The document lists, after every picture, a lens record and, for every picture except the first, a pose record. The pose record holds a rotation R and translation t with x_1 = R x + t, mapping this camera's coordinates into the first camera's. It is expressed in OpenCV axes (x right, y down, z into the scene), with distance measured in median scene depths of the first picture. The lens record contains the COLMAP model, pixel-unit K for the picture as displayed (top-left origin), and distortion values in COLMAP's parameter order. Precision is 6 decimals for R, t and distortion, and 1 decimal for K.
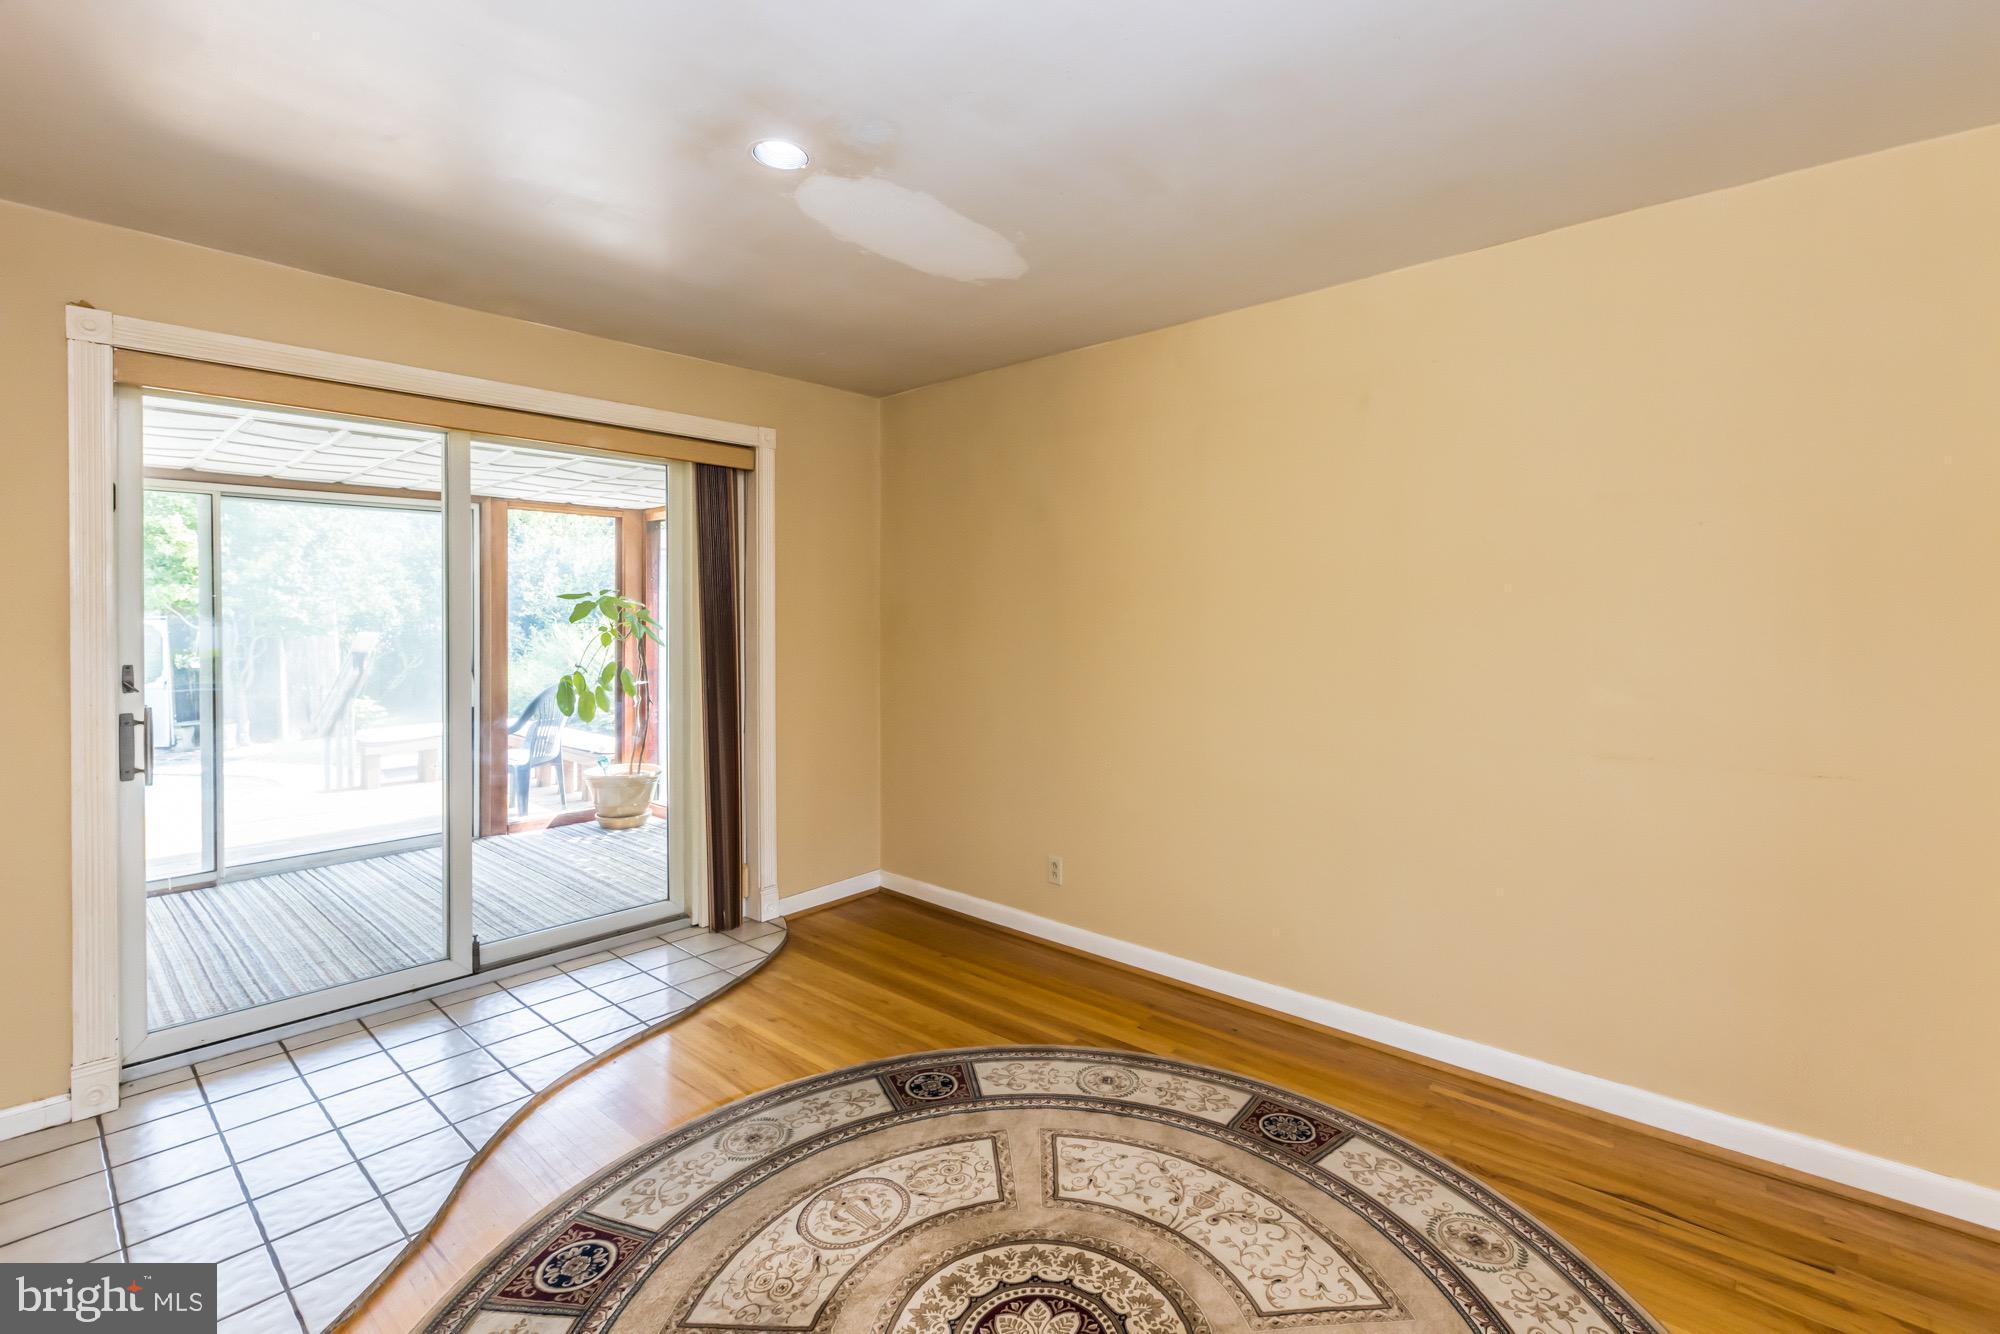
lens RADIAL K [[890.0, 0, 980.2], [0, 890.0, 602.5], [0, 0, 1]] dist [-0.001476, 0.000099]
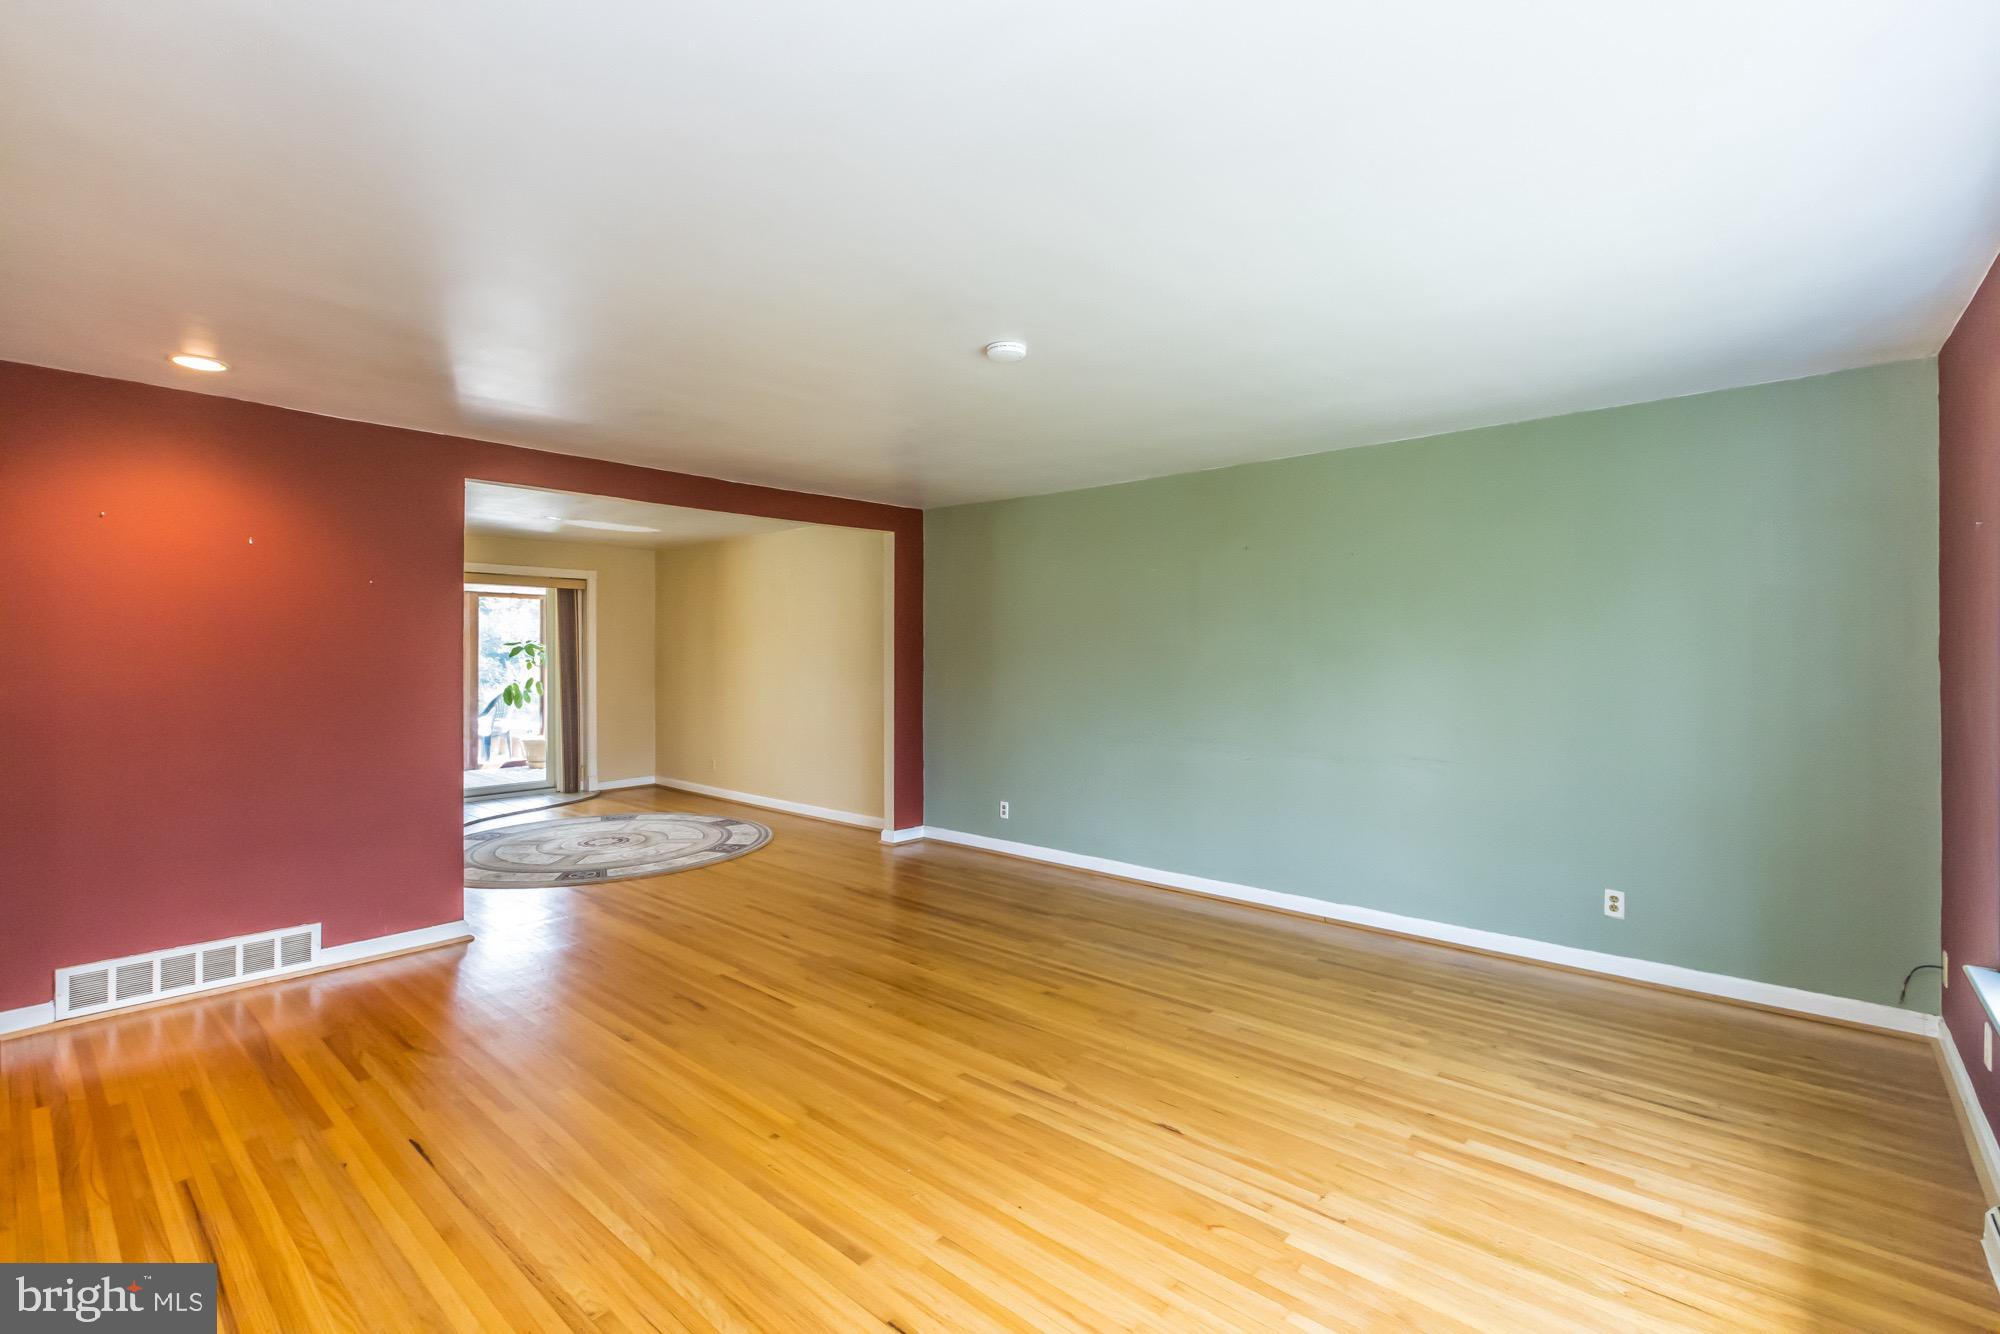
lens RADIAL K [[890.0, 0, 995.1], [0, 890.0, 653.1], [0, 0, 1]] dist [-0.001476, 0.000099]
pose [[0.999775, 0.004580, 0.020723, 0.721895], [-0.004920, 0.999854, 0.016343, -0.032004], [-0.020645, -0.016441, 0.999652, -1.245931]]
